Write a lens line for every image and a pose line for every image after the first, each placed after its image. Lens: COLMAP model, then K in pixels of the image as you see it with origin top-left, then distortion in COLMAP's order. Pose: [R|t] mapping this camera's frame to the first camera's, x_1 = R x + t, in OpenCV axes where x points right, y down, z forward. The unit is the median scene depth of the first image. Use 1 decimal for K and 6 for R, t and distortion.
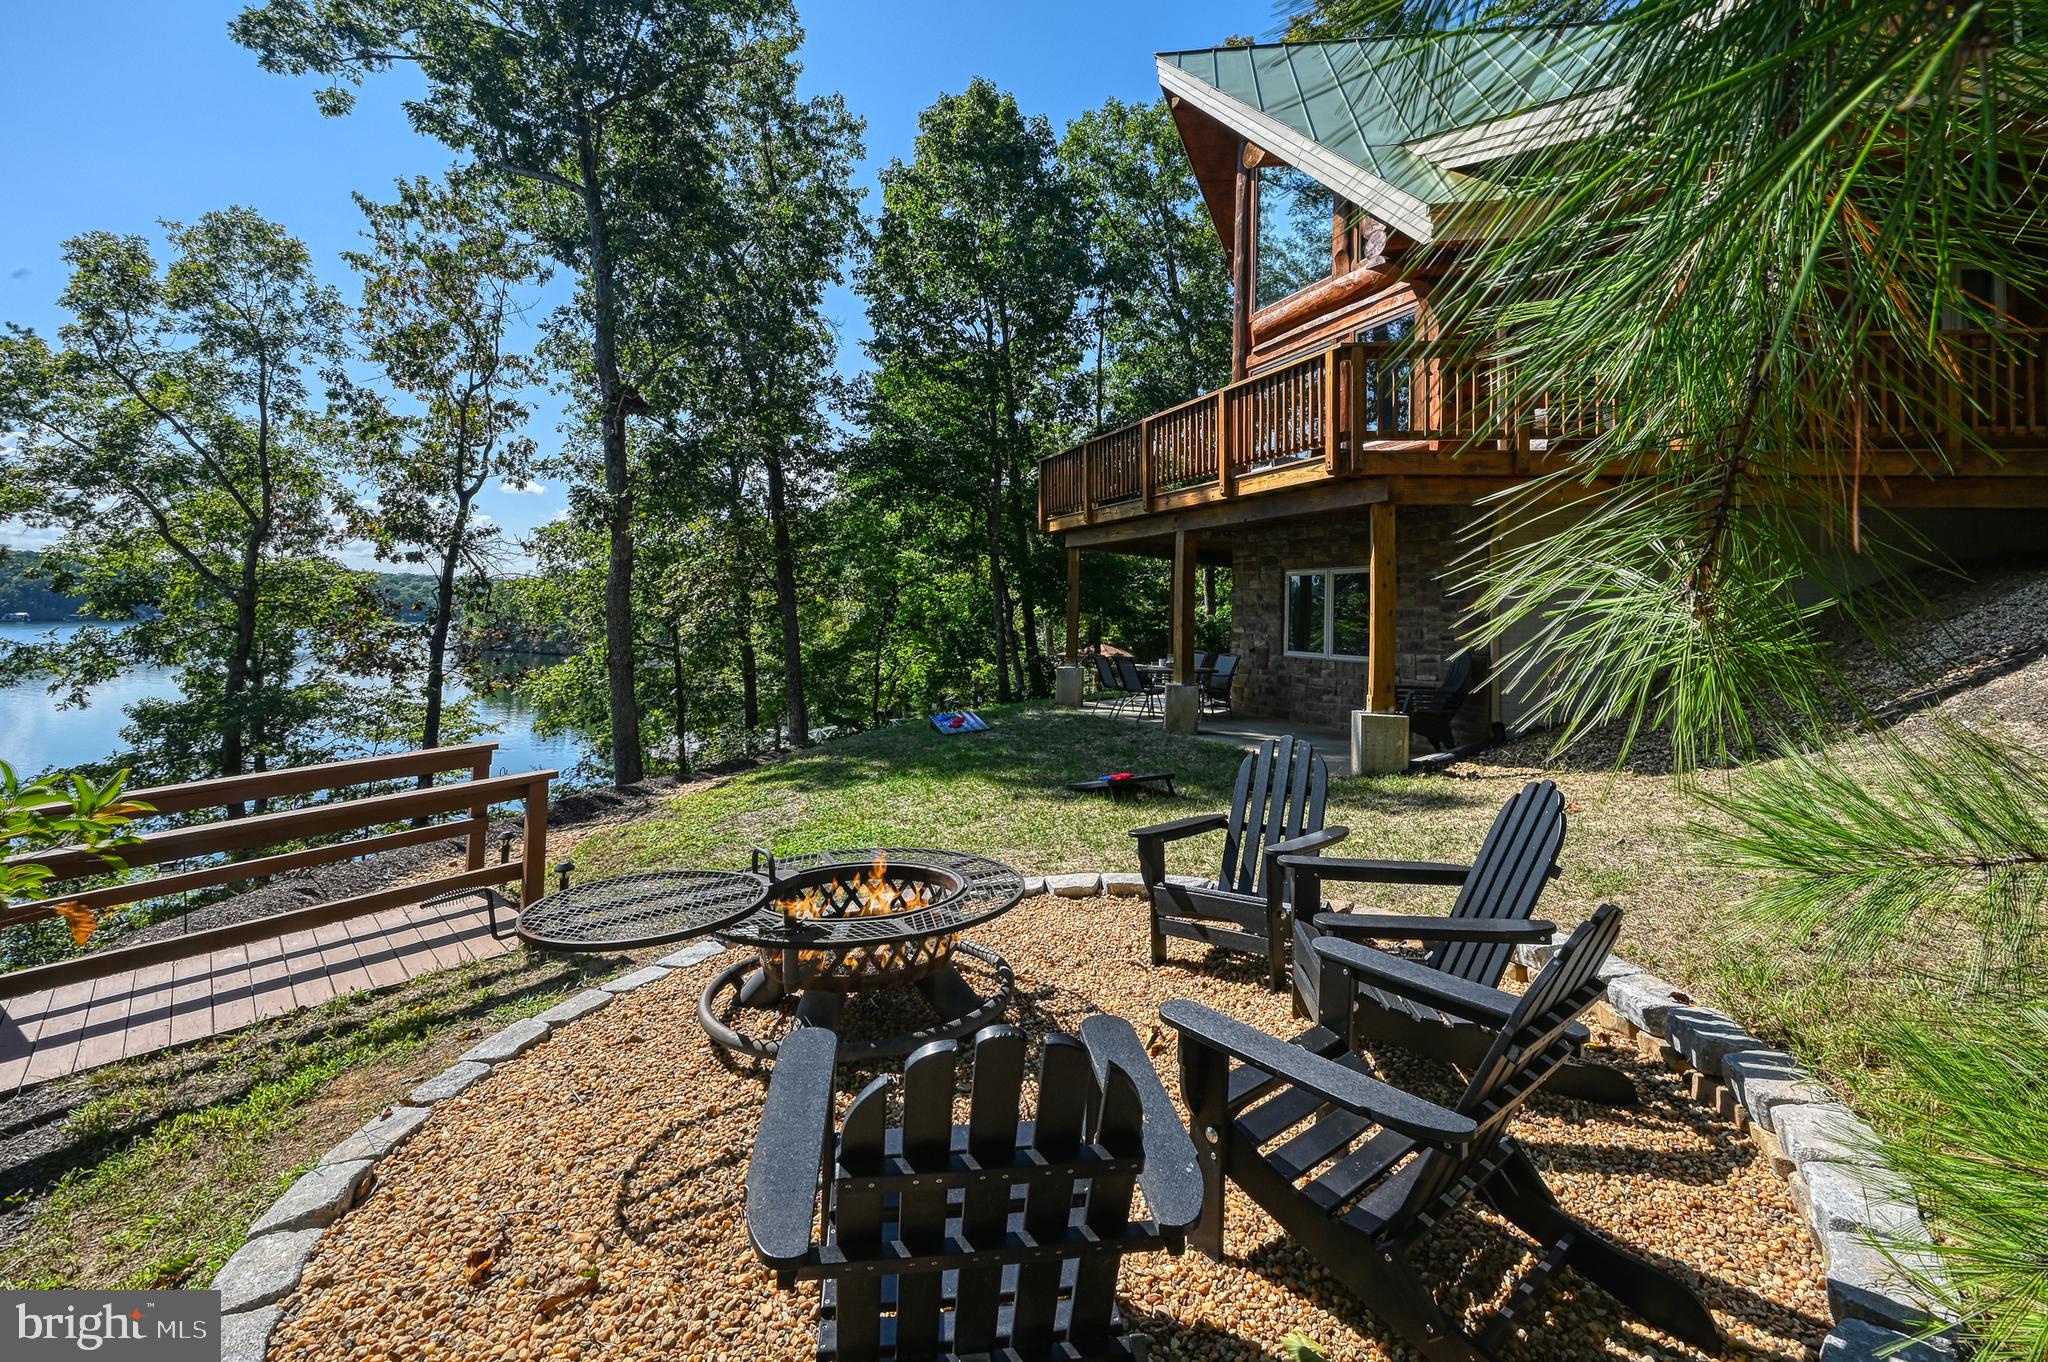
lens RADIAL K [[827.5, 0, 984.0], [0, 827.5, 604.4], [0, 0, 1]] dist [-0.002648, 0.001341]
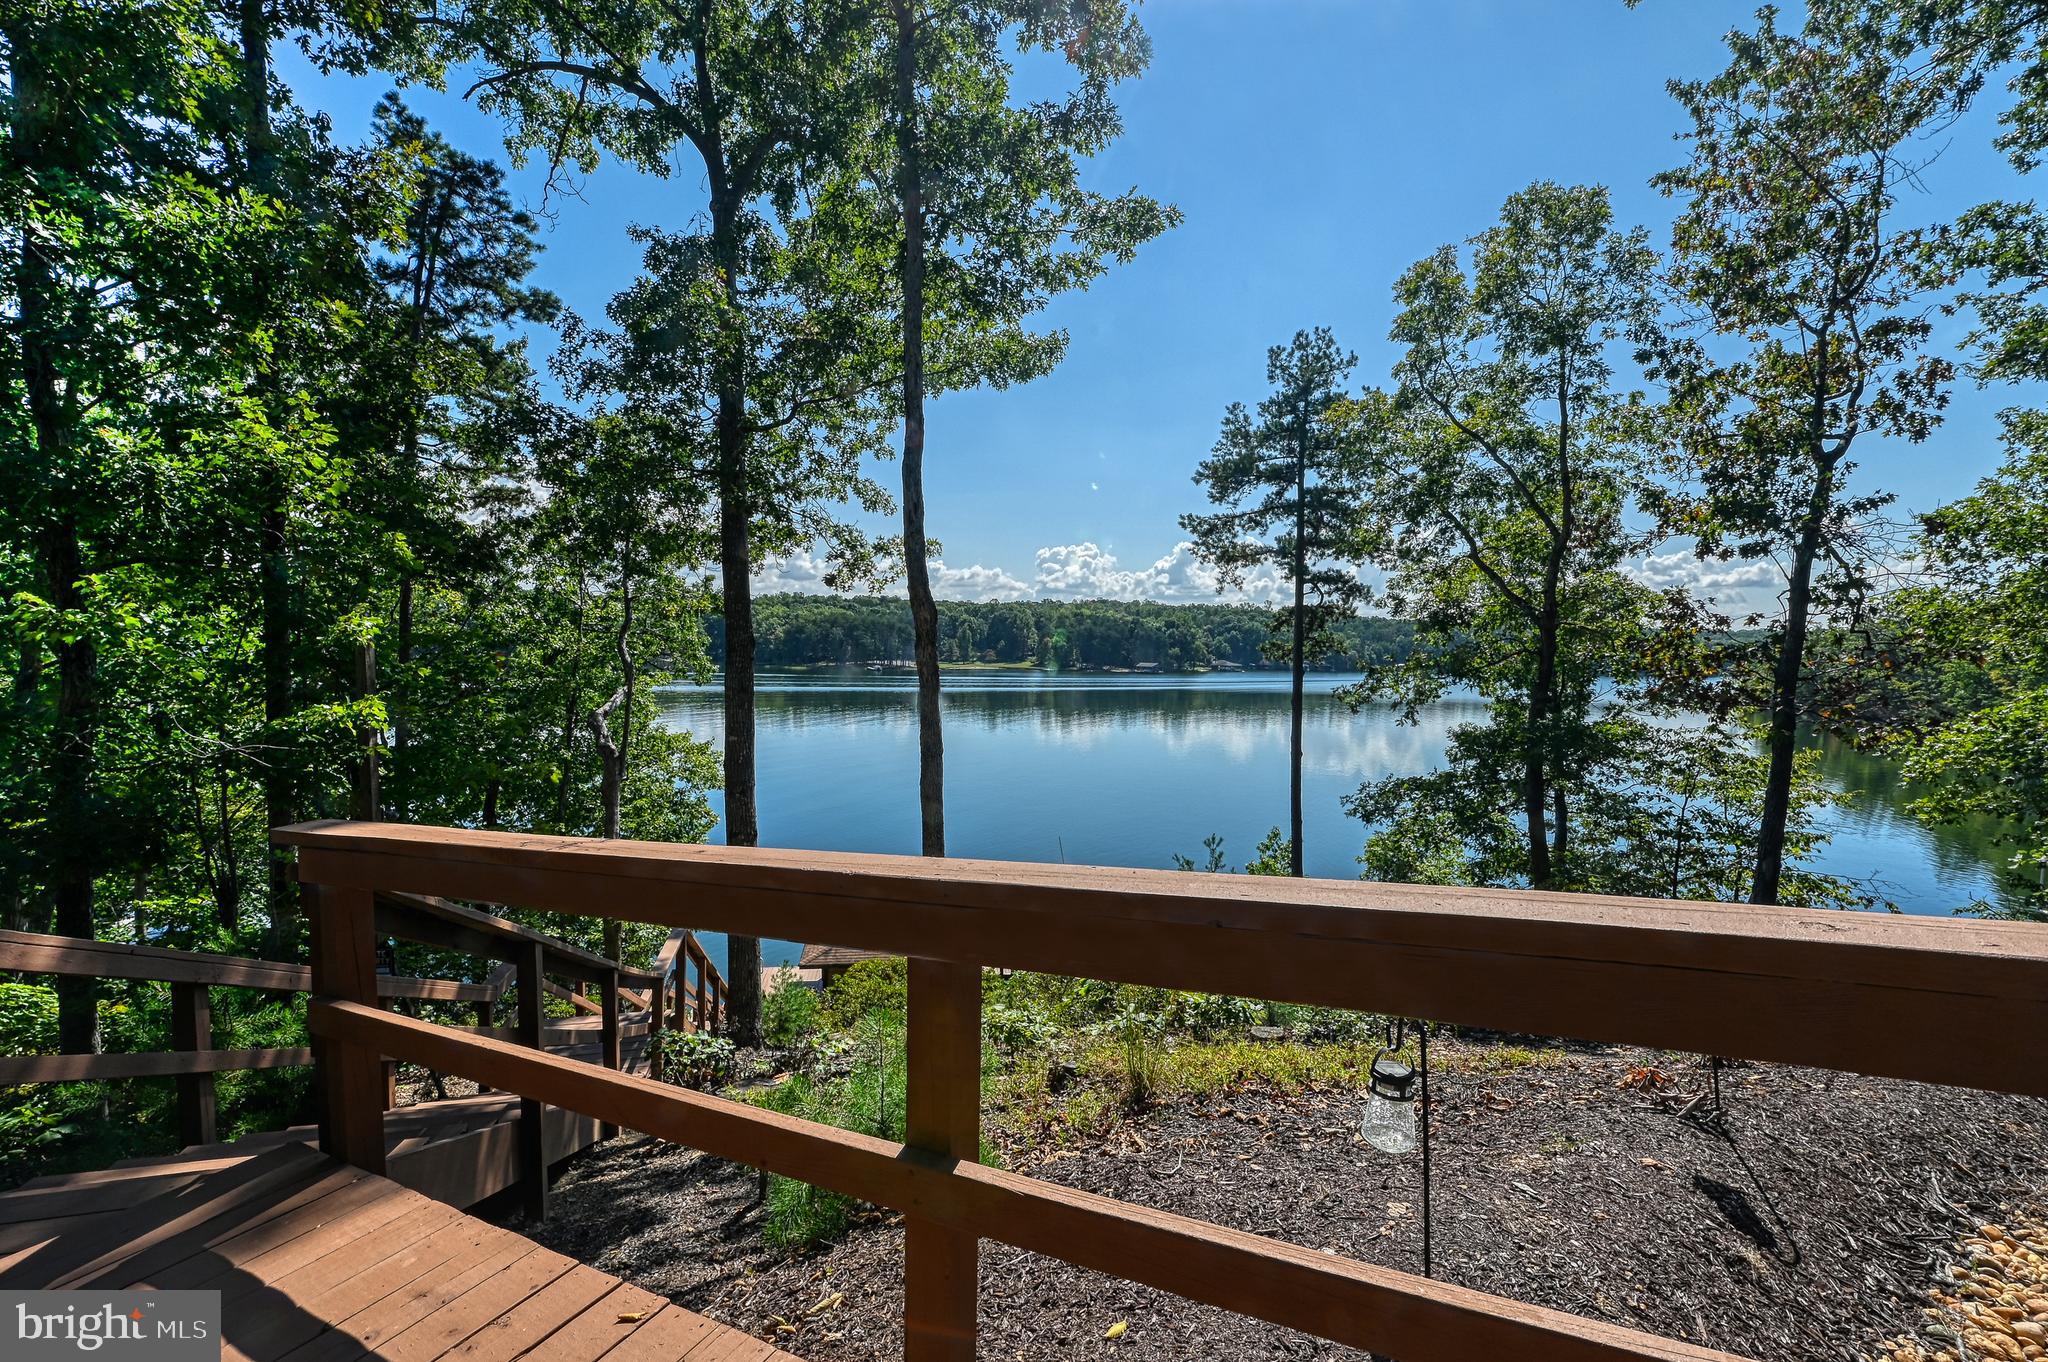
lens RADIAL K [[827.5, 0, 1018.8], [0, 827.5, 681.1], [0, 0, 1]] dist [-0.002648, 0.001341]
pose [[0.273626, 0.014015, -0.961734, -0.158409], [0.017892, 0.999647, 0.019658, 0.031117], [0.961670, -0.022587, 0.273278, 0.170901]]
